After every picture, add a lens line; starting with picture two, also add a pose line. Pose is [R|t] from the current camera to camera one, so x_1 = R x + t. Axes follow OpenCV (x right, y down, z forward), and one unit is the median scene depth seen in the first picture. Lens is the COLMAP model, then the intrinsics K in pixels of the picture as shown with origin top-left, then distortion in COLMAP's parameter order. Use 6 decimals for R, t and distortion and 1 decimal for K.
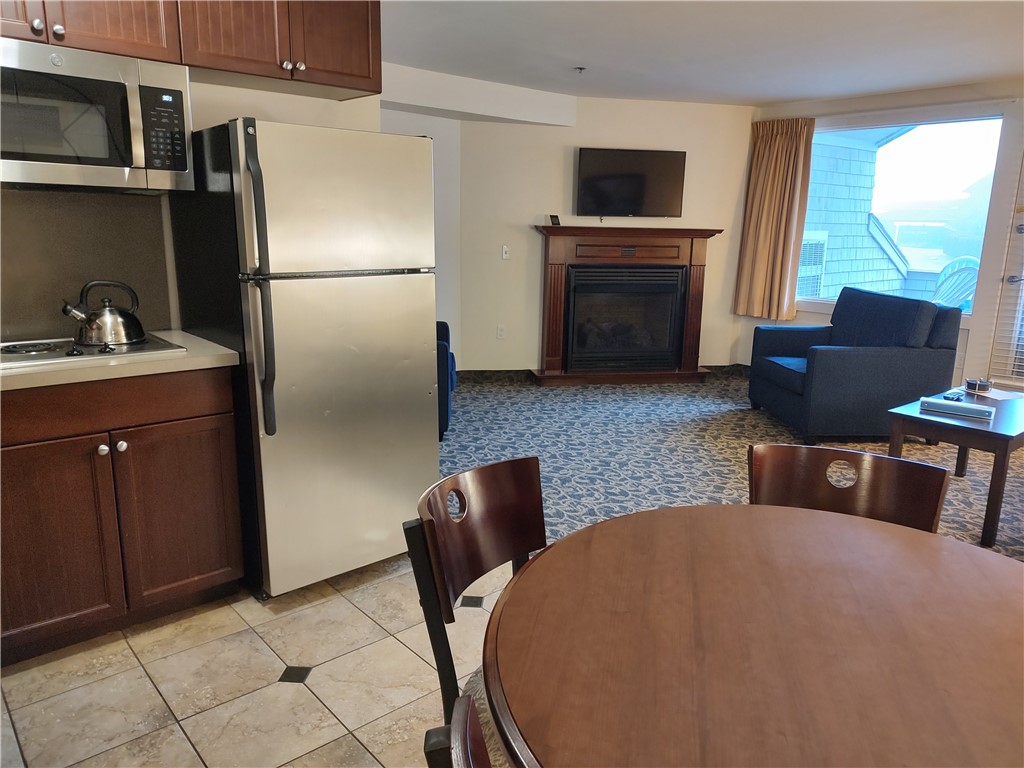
lens RADIAL K [[727.3, 0, 514.6], [0, 727.3, 378.5], [0, 0, 1]] dist [0.011666, 0.000372]
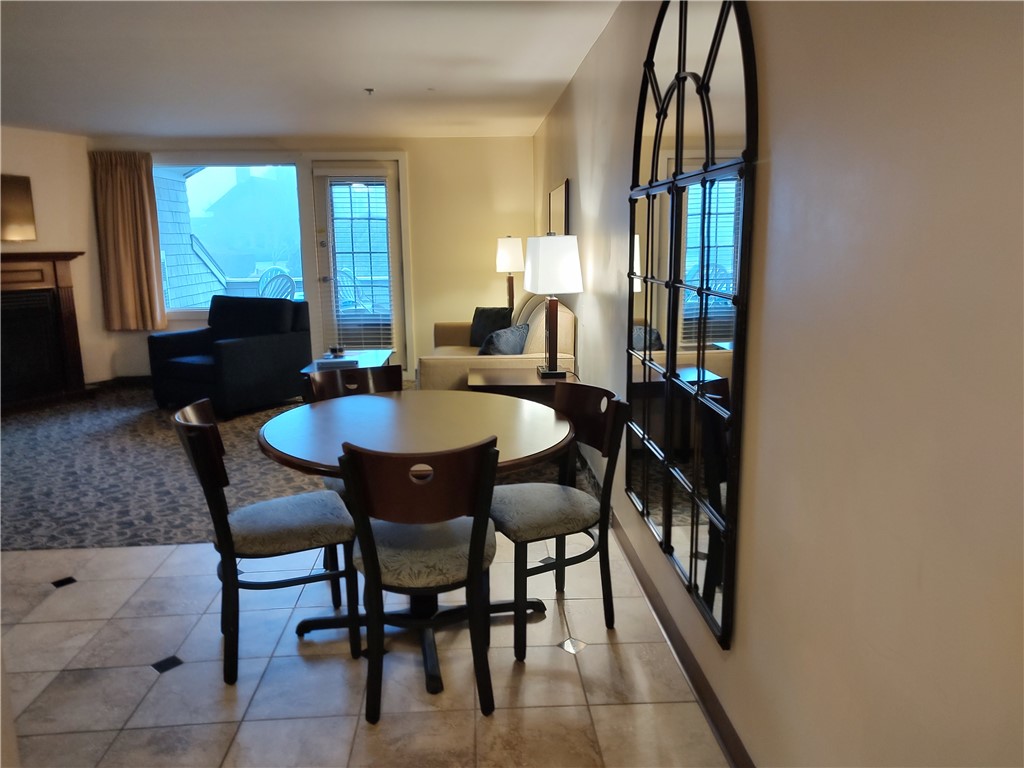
lens RADIAL K [[727.3, 0, 514.6], [0, 727.3, 378.5], [0, 0, 1]] dist [0.011666, 0.000372]
pose [[0.602512, -0.172840, 0.779170, -0.240138], [0.191330, 0.979081, 0.069234, 0.025586], [-0.774837, 0.107364, 0.622978, -0.149294]]
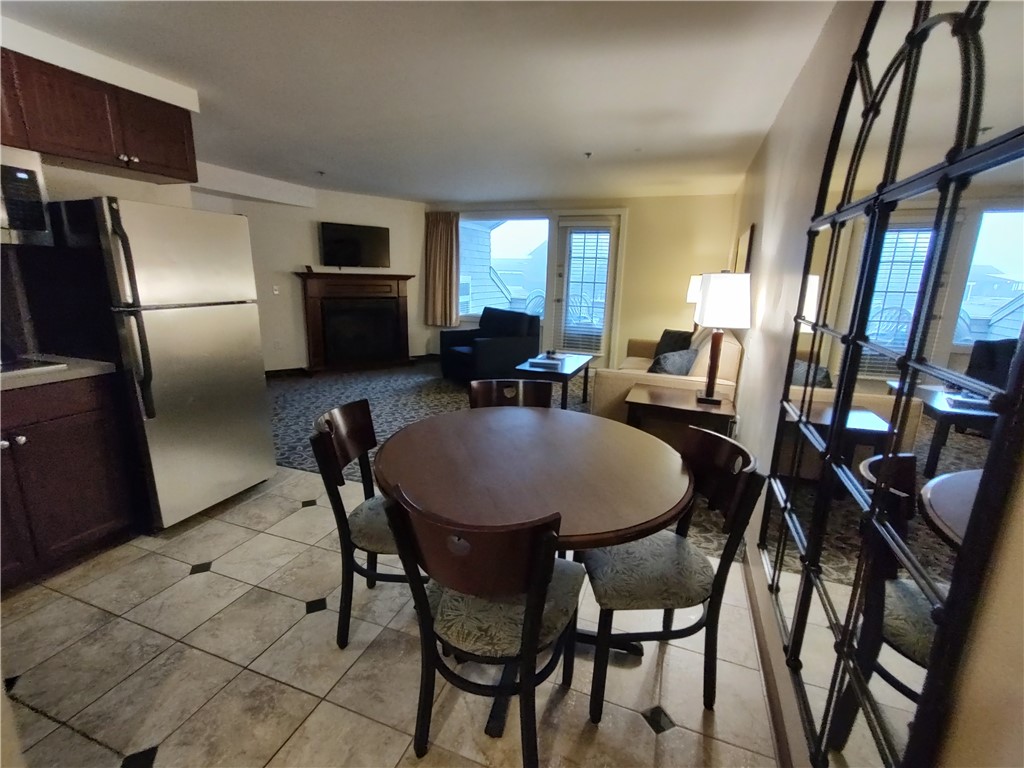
lens RADIAL K [[459.8, 0, 507.0], [0, 459.8, 382.7], [0, 0, 1]] dist [-0.002157, 0.000267]
pose [[0.881089, -0.106062, 0.460905, -0.057855], [0.092647, 0.994355, 0.051709, 0.011821], [-0.463788, -0.002859, 0.885942, -0.063198]]
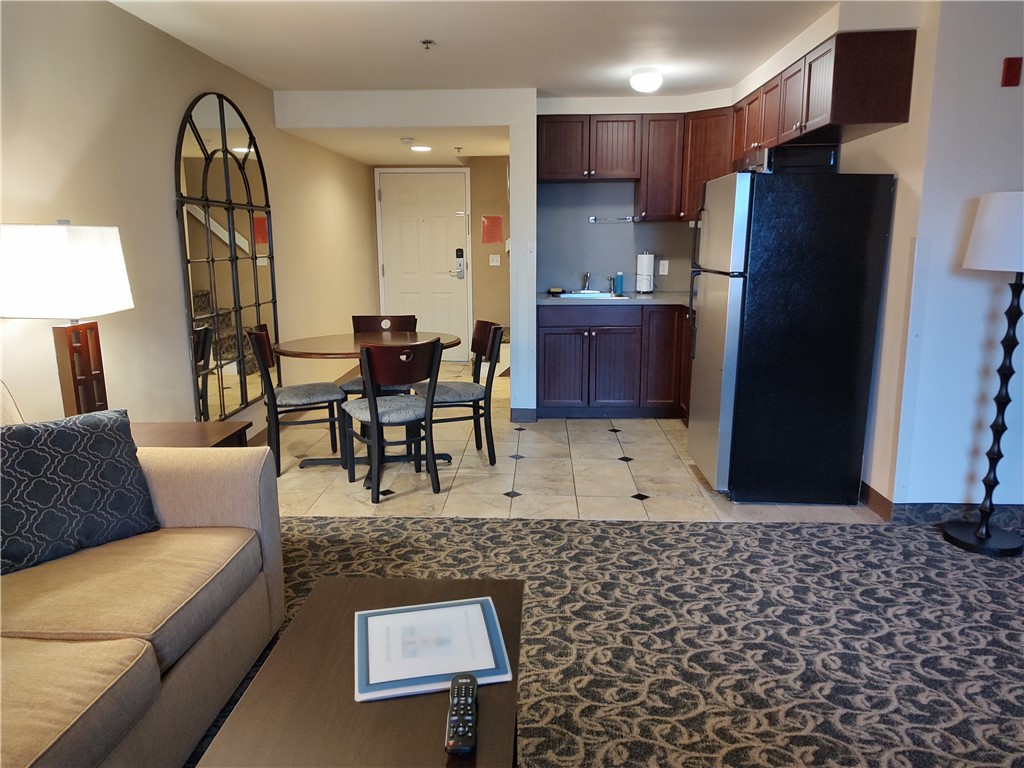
lens RADIAL K [[727.3, 0, 514.6], [0, 727.3, 378.5], [0, 0, 1]] dist [0.011666, 0.000372]
pose [[-0.683244, 0.123753, -0.719627, 0.591203], [-0.161583, 0.935476, 0.314285, -0.174530], [0.712088, 0.331013, -0.619162, 0.853853]]
